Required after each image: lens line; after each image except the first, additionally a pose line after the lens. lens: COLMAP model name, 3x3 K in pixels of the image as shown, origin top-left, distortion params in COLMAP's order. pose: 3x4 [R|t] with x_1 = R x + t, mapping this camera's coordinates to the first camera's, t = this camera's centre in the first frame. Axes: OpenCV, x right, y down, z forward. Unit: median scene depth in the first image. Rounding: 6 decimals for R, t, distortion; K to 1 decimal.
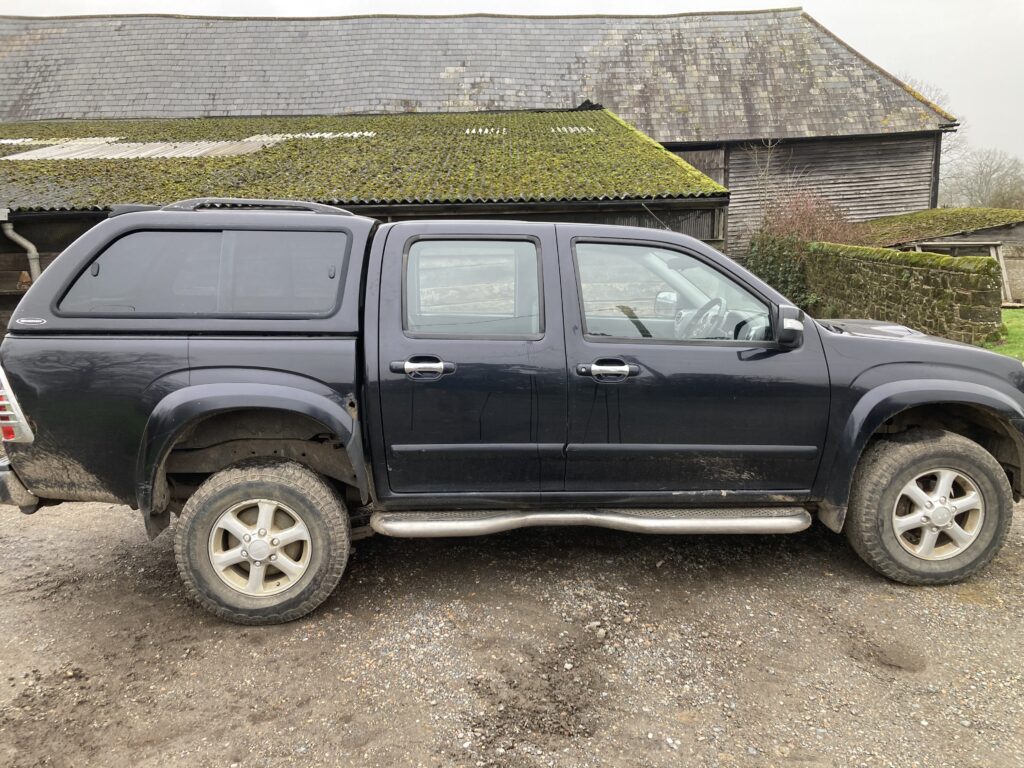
lens RADIAL K [[851.8, 0, 512.2], [0, 851.8, 384.4], [0, 0, 1]] dist [0.005235, 0.011309]
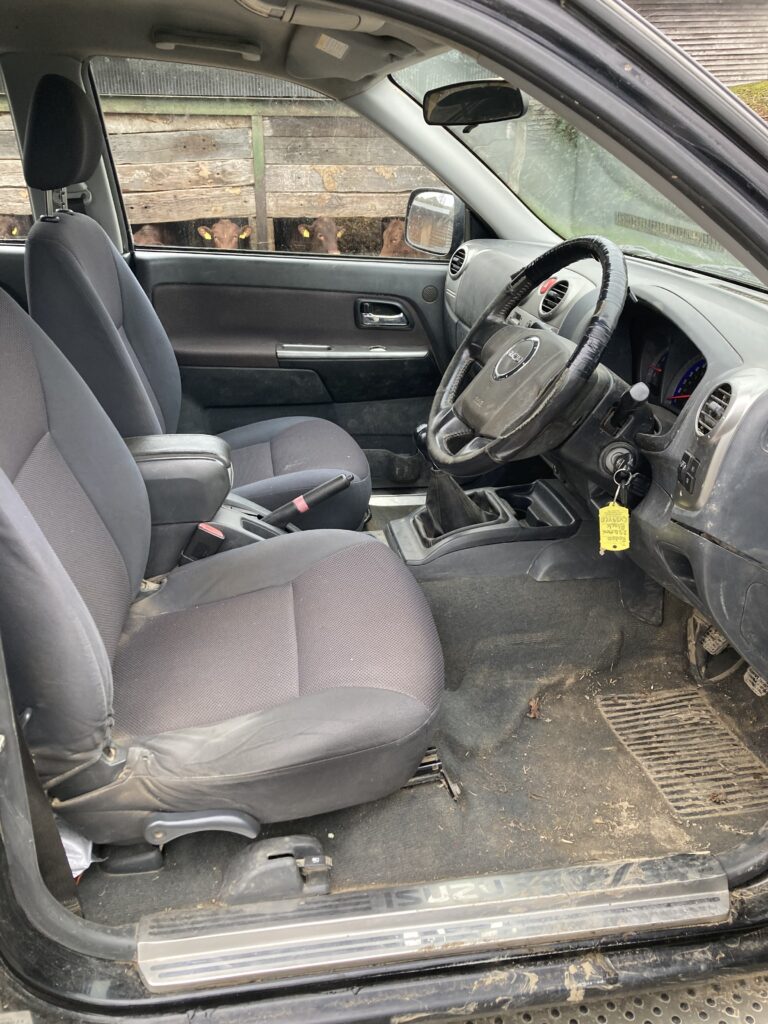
lens RADIAL K [[851.8, 0, 394.2], [0, 851.8, 505.7], [0, 0, 1]] dist [0.005235, 0.011309]
pose [[0.994154, -0.015881, 0.106793, 0.054234], [-0.012578, 0.965353, 0.260646, -0.032847], [-0.107232, -0.260465, 0.959510, 0.262560]]
